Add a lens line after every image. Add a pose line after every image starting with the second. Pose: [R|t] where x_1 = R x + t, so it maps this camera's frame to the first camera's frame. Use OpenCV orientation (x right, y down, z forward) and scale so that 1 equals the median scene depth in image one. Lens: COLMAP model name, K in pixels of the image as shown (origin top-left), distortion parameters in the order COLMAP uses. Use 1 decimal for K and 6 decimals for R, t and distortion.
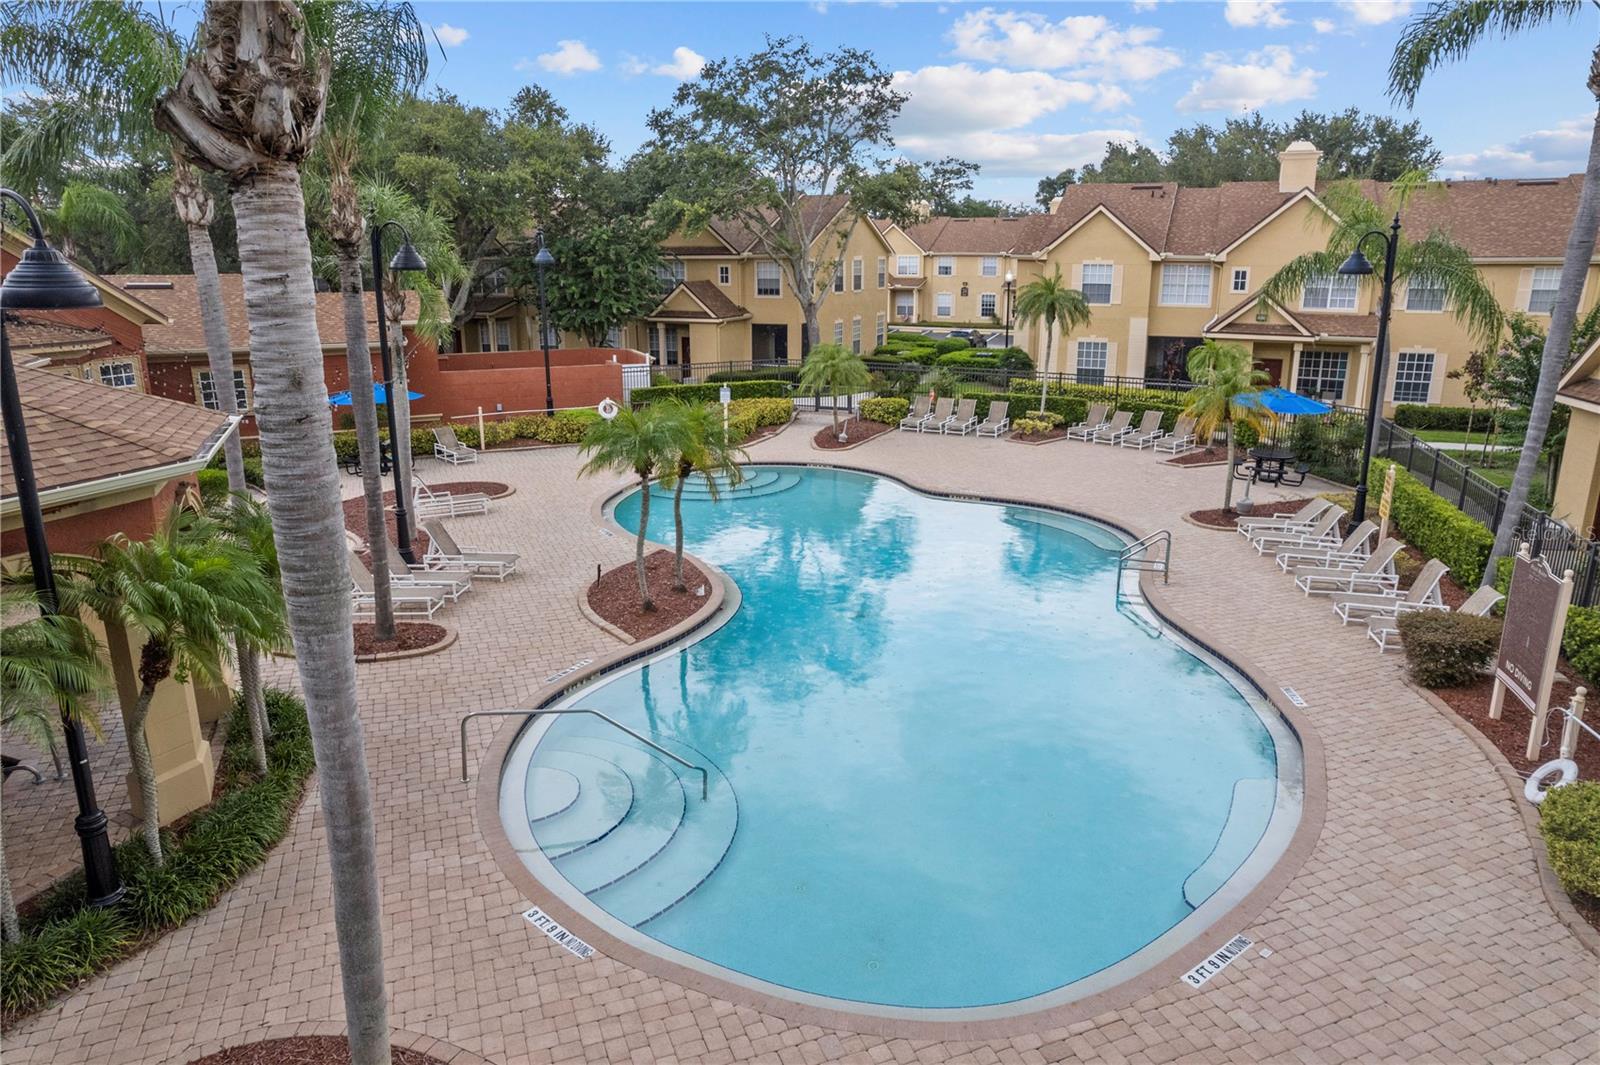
lens RADIAL K [[1012.4, 0, 793.4], [0, 1012.4, 530.7], [0, 0, 1]] dist [-0.041943, 0.008644]
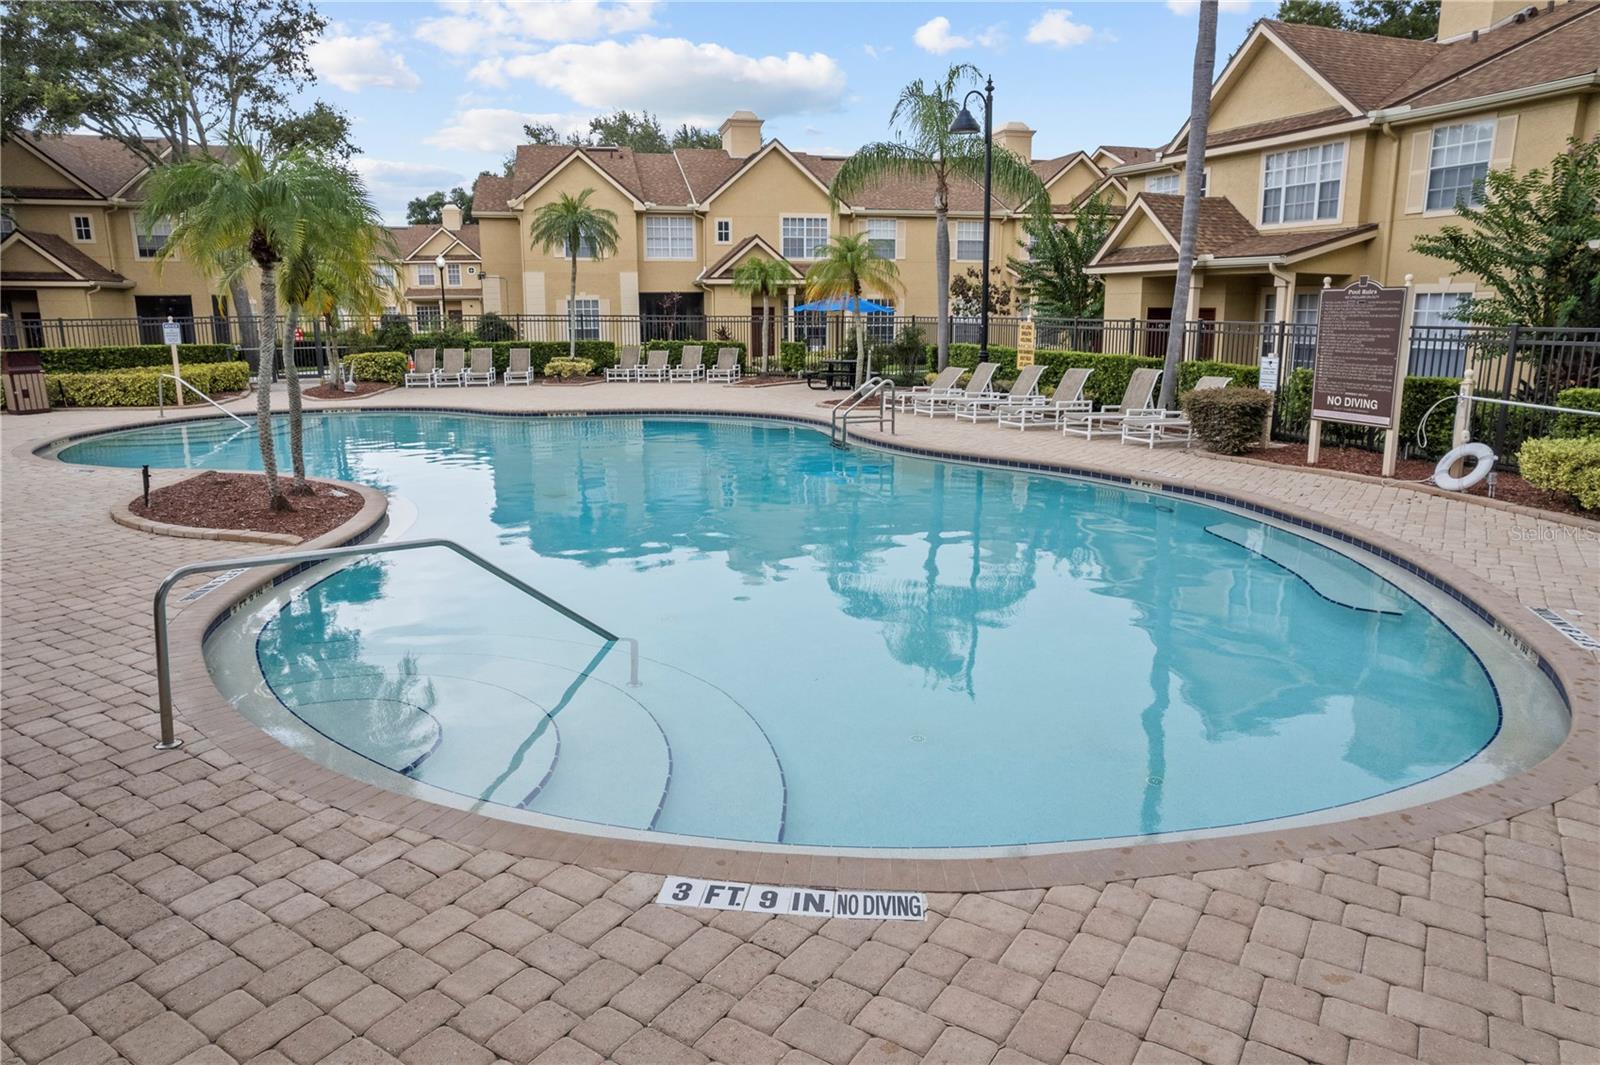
lens RADIAL K [[1012.4, 0, 796.9], [0, 1012.4, 522.8], [0, 0, 1]] dist [-0.041943, 0.008644]
pose [[0.810149, -0.118736, 0.574074, -0.106416], [0.156374, 0.987561, -0.016422, 0.064946], [-0.564984, 0.103075, 0.818639, 0.164179]]
